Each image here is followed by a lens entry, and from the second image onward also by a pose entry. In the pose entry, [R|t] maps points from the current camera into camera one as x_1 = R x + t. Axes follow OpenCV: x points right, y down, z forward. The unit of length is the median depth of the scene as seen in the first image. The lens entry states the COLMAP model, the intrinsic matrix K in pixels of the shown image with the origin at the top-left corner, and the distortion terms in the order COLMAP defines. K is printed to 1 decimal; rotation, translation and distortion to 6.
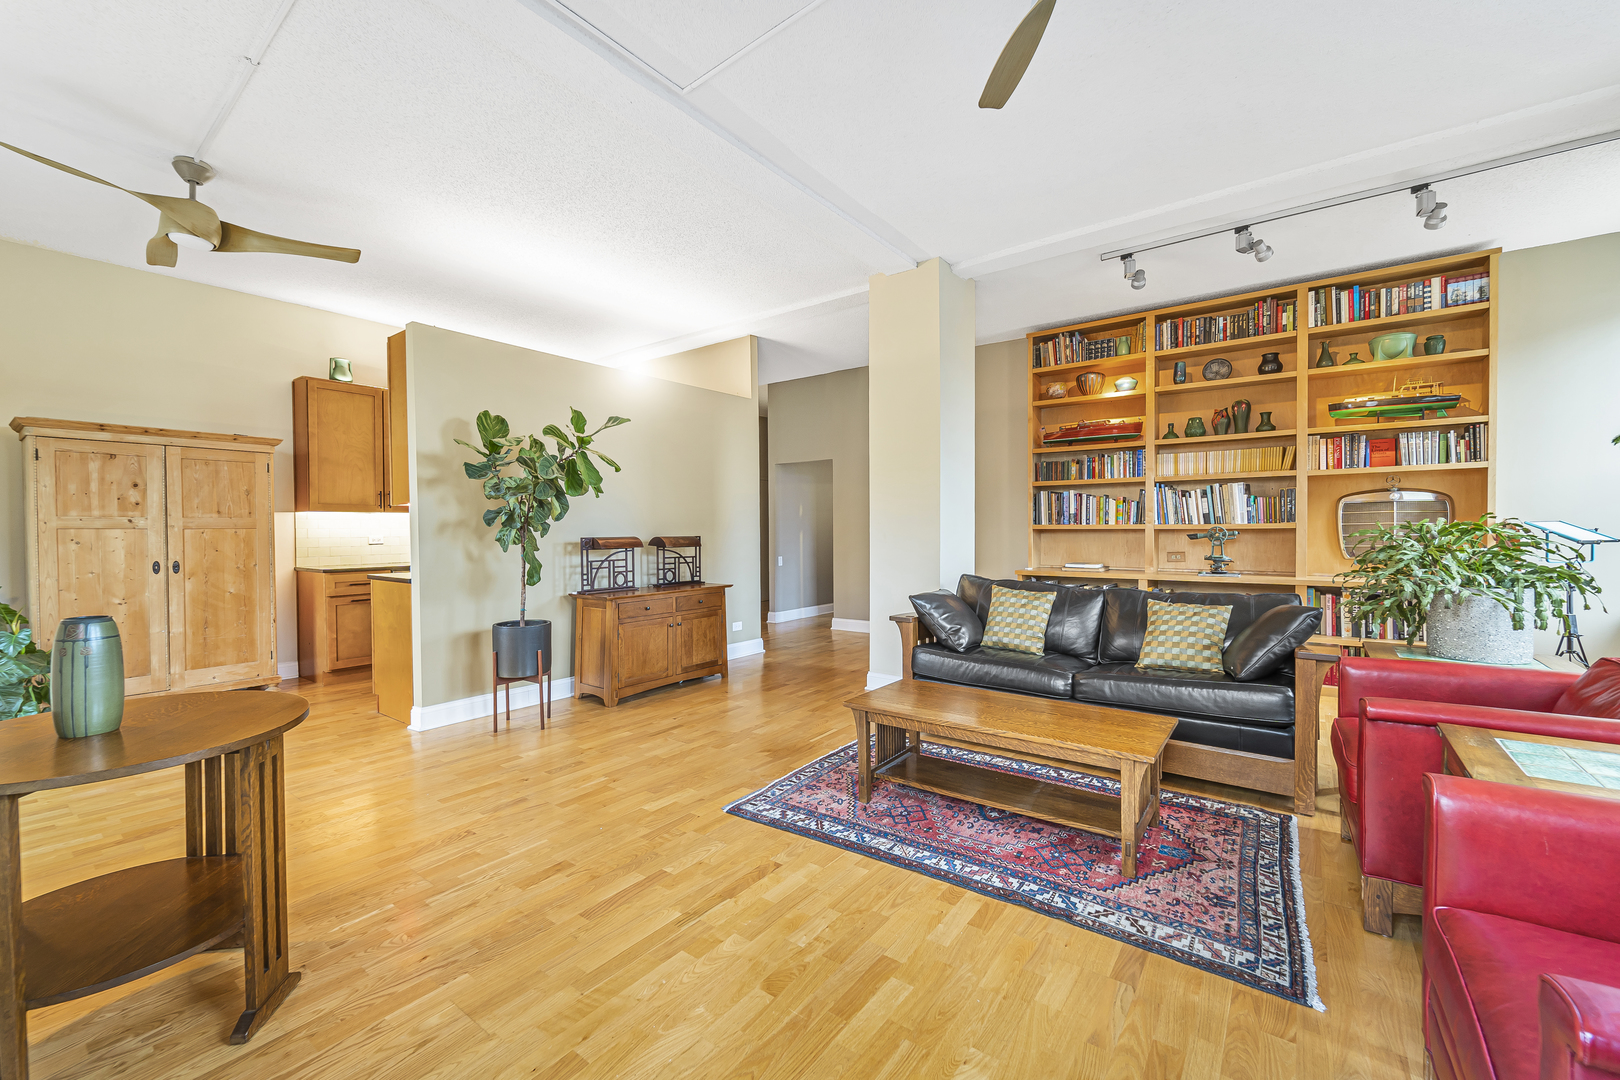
lens RADIAL K [[653.6, 0, 810.0], [0, 653.6, 540.0], [0, 0, 1]] dist [0.000958, -0.000181]
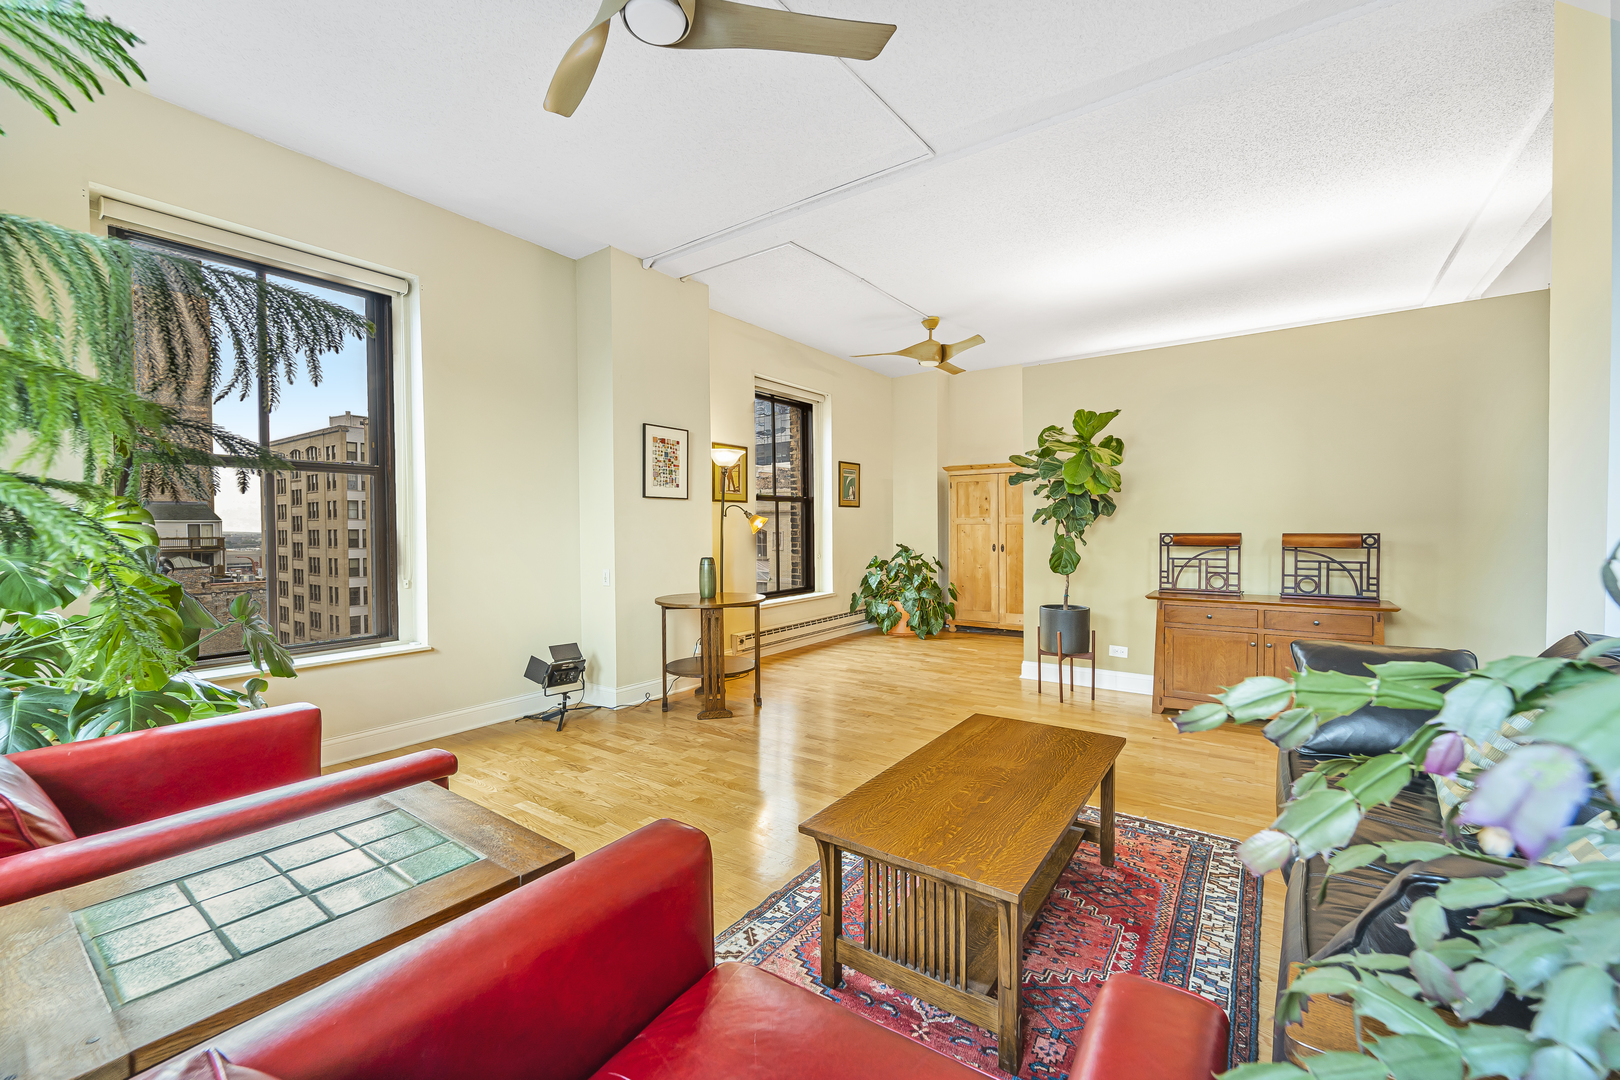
lens RADIAL K [[653.6, 0, 810.0], [0, 653.6, 540.0], [0, 0, 1]] dist [0.000958, -0.000181]
pose [[0.025190, 0.023992, -0.999395, 0.601953], [-0.011273, 0.999655, 0.023714, -0.010707], [0.999619, 0.010669, 0.025451, 0.460895]]
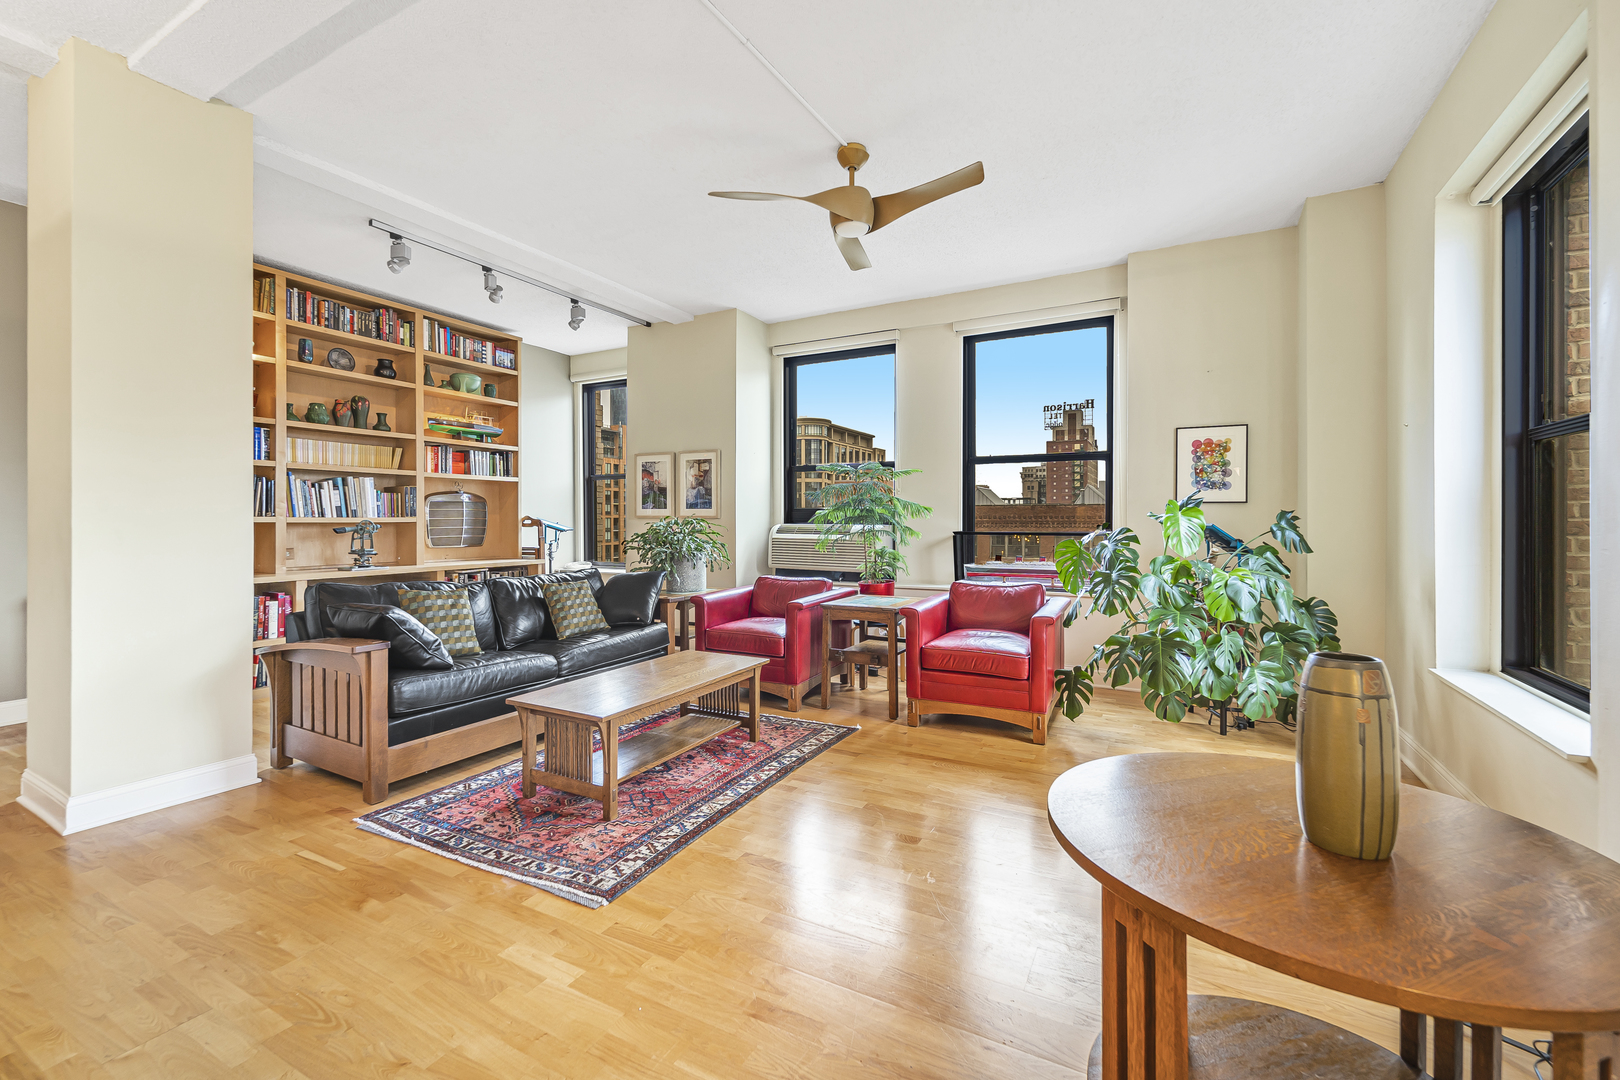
lens RADIAL K [[676.7, 0, 810.2], [0, 676.7, 521.5], [0, 0, 1]] dist [-0.000056, -0.000020]
pose [[-0.145054, 0.004067, 0.989415, -0.555904], [0.017655, 0.999843, -0.001522, -0.005560], [-0.989266, 0.017248, -0.145103, 0.531479]]
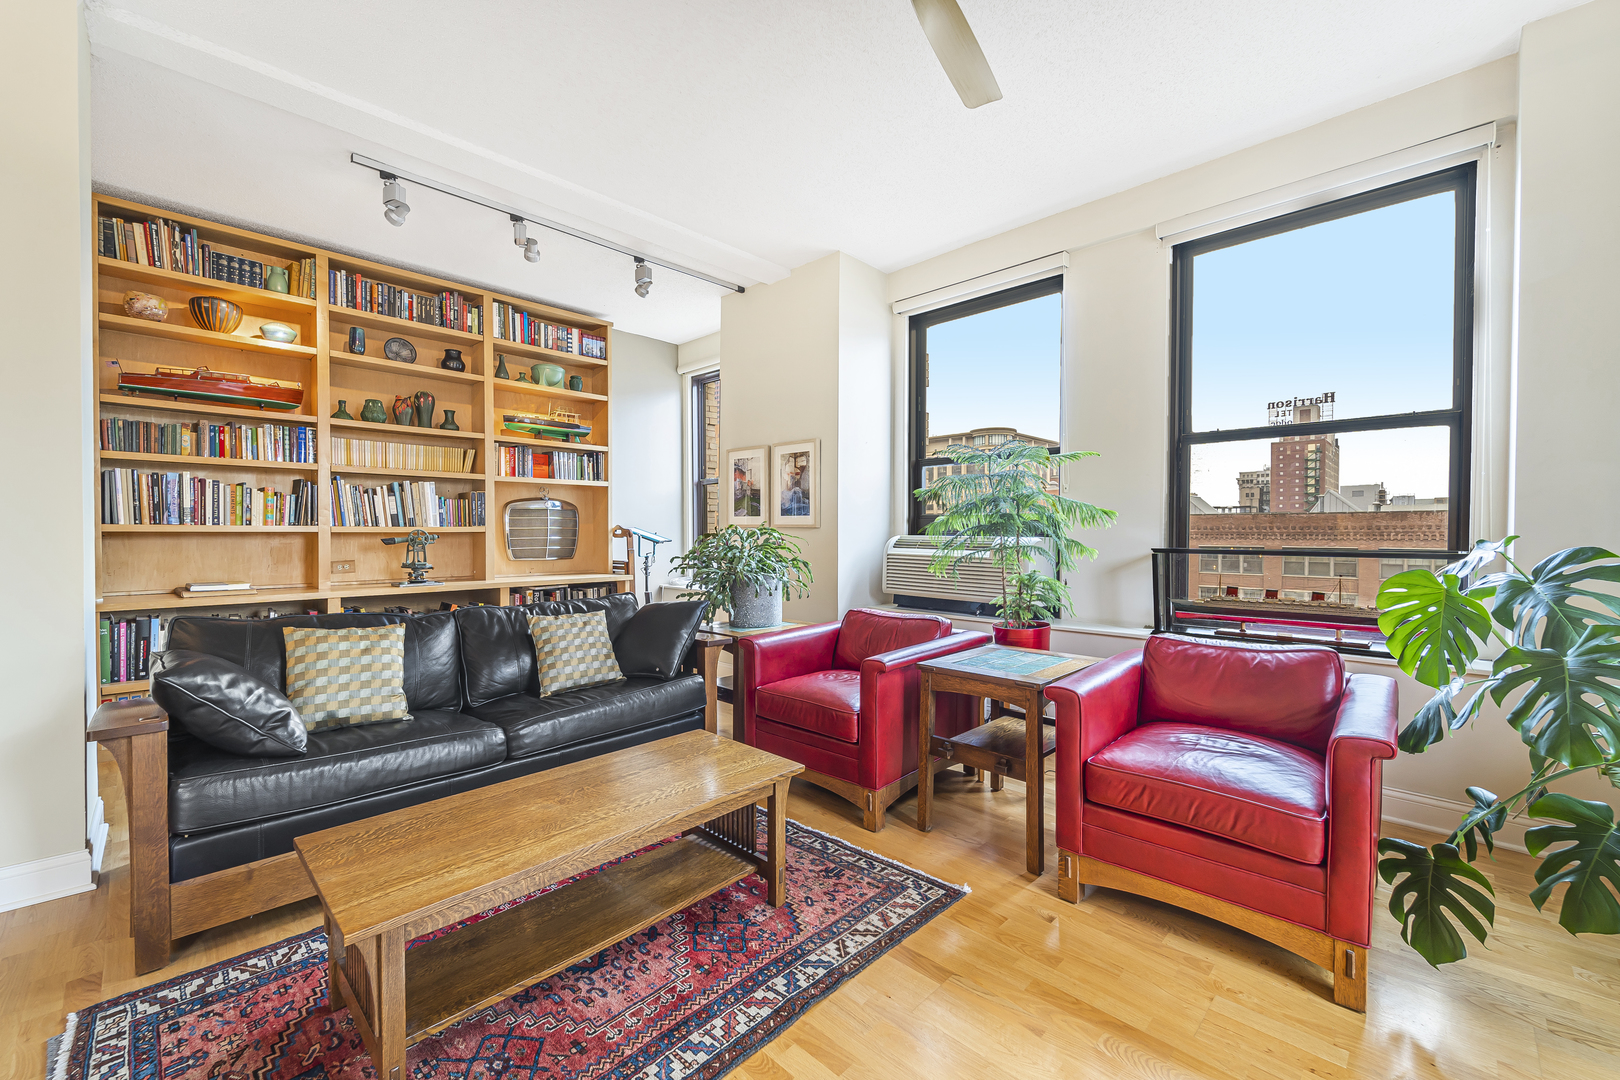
lens RADIAL K [[653.6, 0, 810.0], [0, 653.6, 540.0], [0, 0, 1]] dist [0.000958, -0.000181]
pose [[0.130334, -0.008127, 0.991437, -0.205426], [0.014778, 0.999871, 0.006253, -0.004754], [-0.991360, 0.013837, 0.130437, 0.400205]]
